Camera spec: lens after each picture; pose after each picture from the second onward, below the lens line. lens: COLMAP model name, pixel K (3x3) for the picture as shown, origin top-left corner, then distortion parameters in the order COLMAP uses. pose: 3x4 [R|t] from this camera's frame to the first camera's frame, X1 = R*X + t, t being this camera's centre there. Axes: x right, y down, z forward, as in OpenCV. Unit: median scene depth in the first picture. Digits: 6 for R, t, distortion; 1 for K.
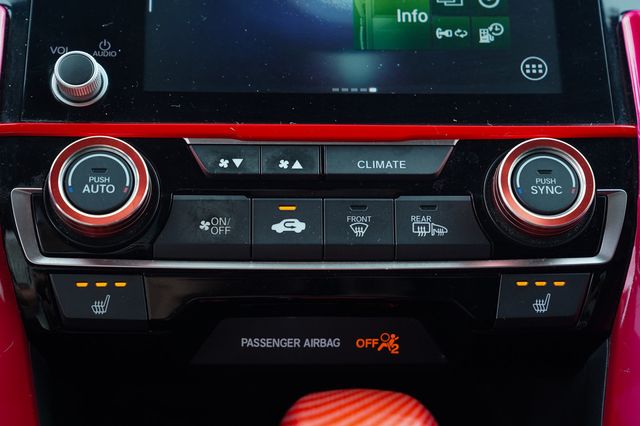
lens RADIAL K [[1180.3, 0, 319.6], [0, 1180.3, 212.8], [0, 0, 1]] dist [0.219612, 0.000000]
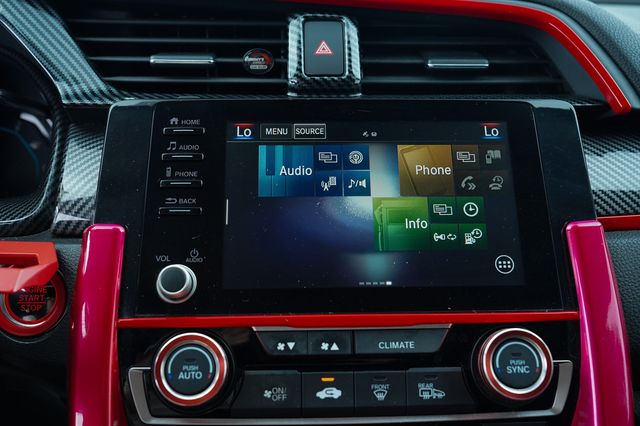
lens RADIAL K [[652.5, 0, 321.0], [0, 652.5, 213.1], [0, 0, 1]] dist [-0.010906, 0.000000]
pose [[0.999958, -0.004274, -0.008142, -0.027969], [0.004885, 0.997050, 0.076595, -0.250766], [0.007791, -0.076632, 0.997029, 0.260829]]
